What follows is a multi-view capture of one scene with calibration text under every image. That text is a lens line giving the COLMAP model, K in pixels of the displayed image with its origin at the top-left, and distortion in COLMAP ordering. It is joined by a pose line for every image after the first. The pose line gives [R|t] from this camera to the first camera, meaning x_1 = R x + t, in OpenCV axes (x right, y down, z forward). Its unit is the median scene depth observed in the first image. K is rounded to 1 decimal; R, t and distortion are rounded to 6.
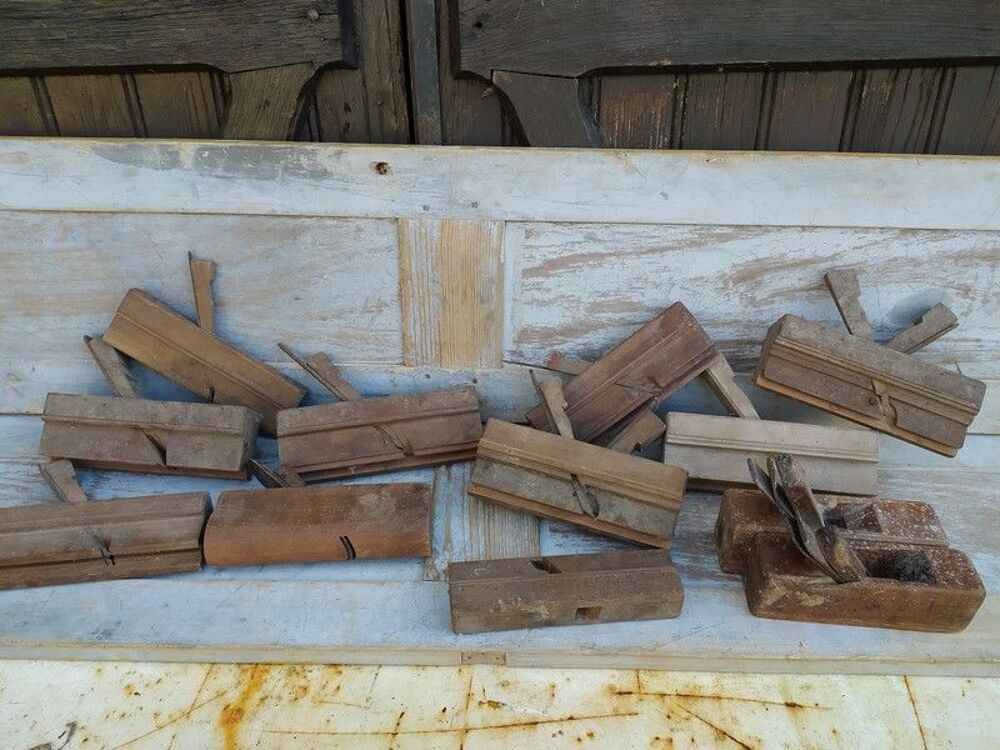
lens RADIAL K [[751.2, 0, 515.7], [0, 751.2, 372.0], [0, 0, 1]] dist [0.034015, -0.026204]
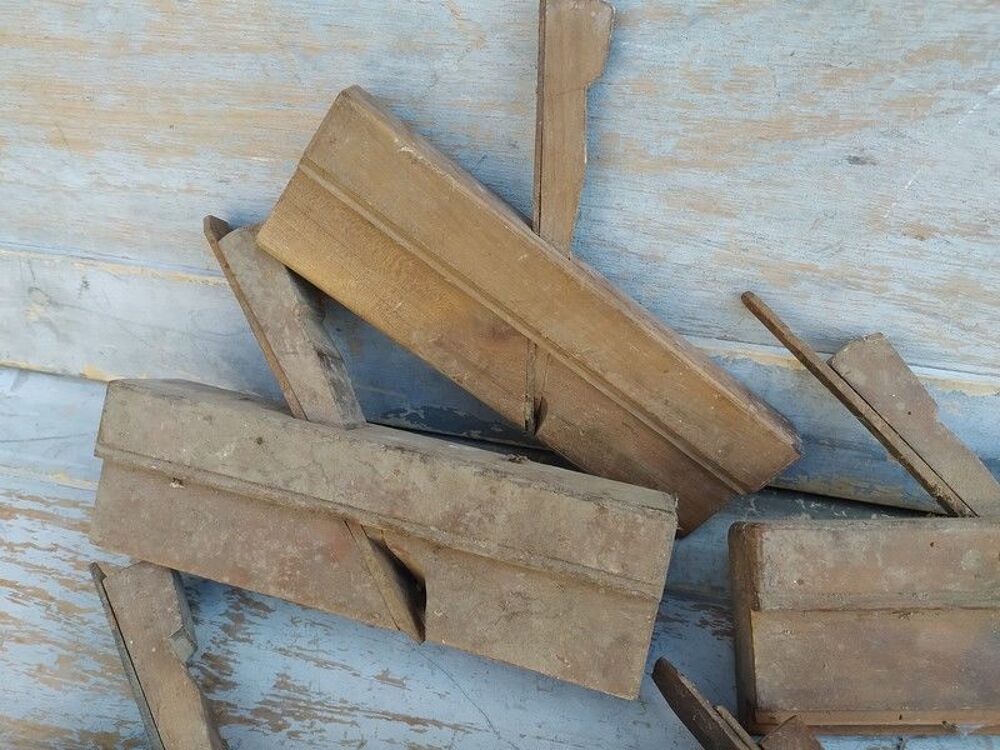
lens RADIAL K [[790.9, 0, 493.9], [0, 790.9, 372.4], [0, 0, 1]] dist [0.062729, -0.102018]
pose [[0.978731, 0.130367, -0.158402, -0.371206], [-0.089167, 0.965707, 0.243844, -0.080596], [0.184759, -0.224534, 0.956791, 0.655784]]
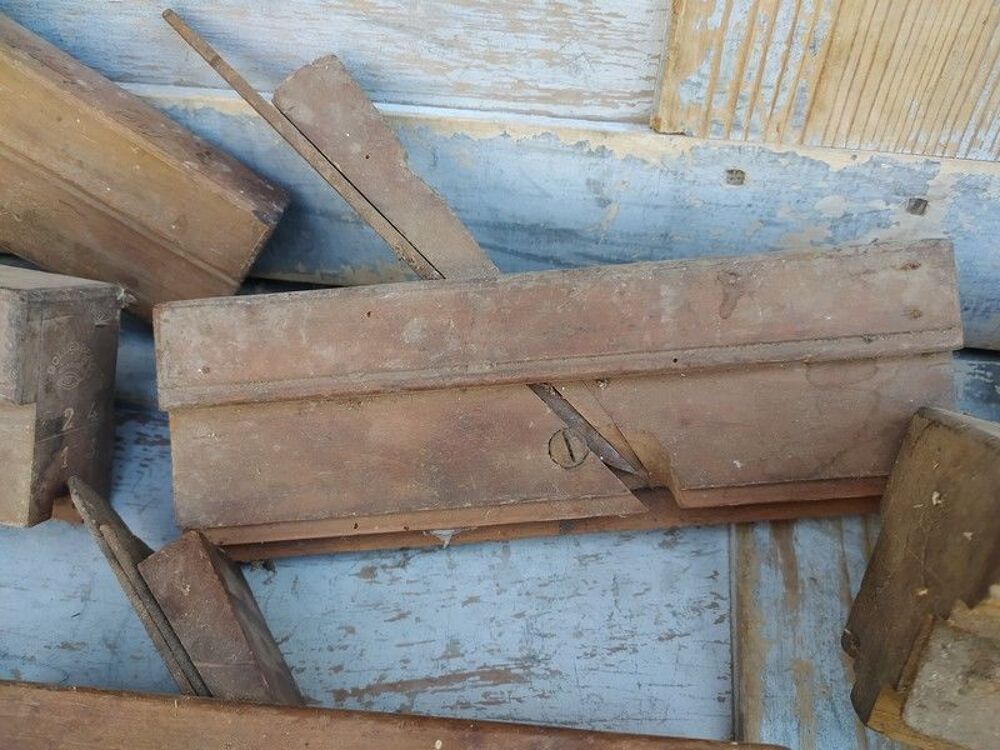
lens RADIAL K [[790.9, 0, 521.3], [0, 790.9, 384.3], [0, 0, 1]] dist [0.062729, -0.102018]
pose [[0.991179, 0.093091, -0.094330, -0.164708], [-0.050865, 0.924466, 0.377856, -0.029359], [0.122380, -0.369724, 0.921047, 0.742328]]
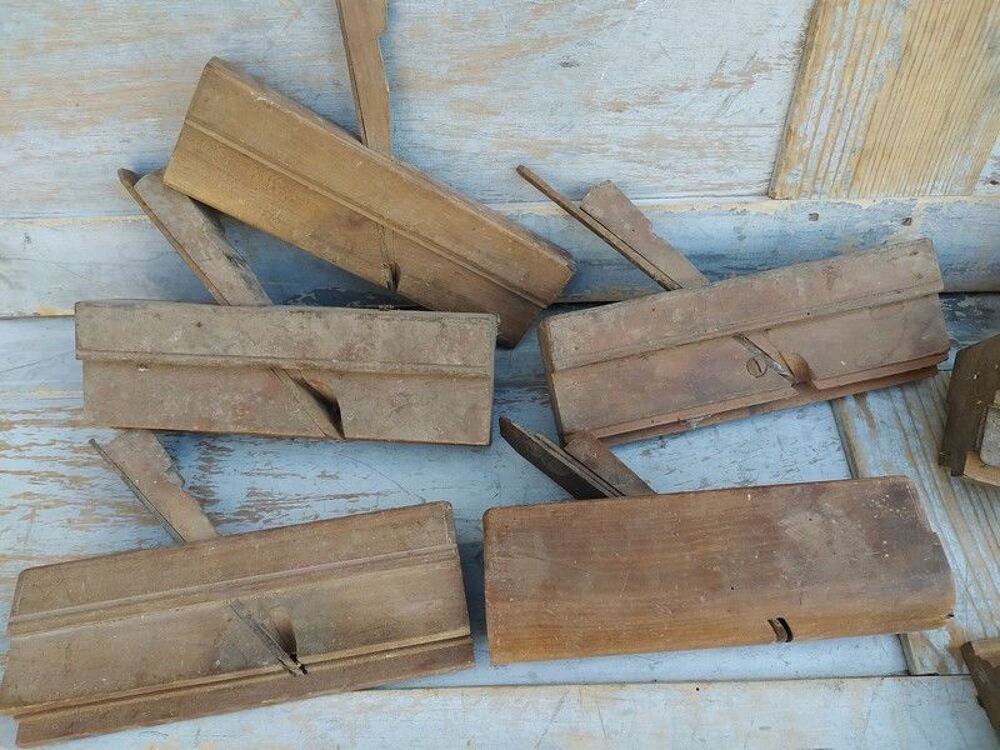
lens RADIAL K [[790.9, 0, 506.4], [0, 790.9, 384.2], [0, 0, 1]] dist [0.062729, -0.102018]
pose [[0.999098, -0.037835, -0.019263, -0.325592], [0.042219, 0.933334, 0.356517, -0.090424], [0.004490, -0.357009, 0.934090, 0.493076]]
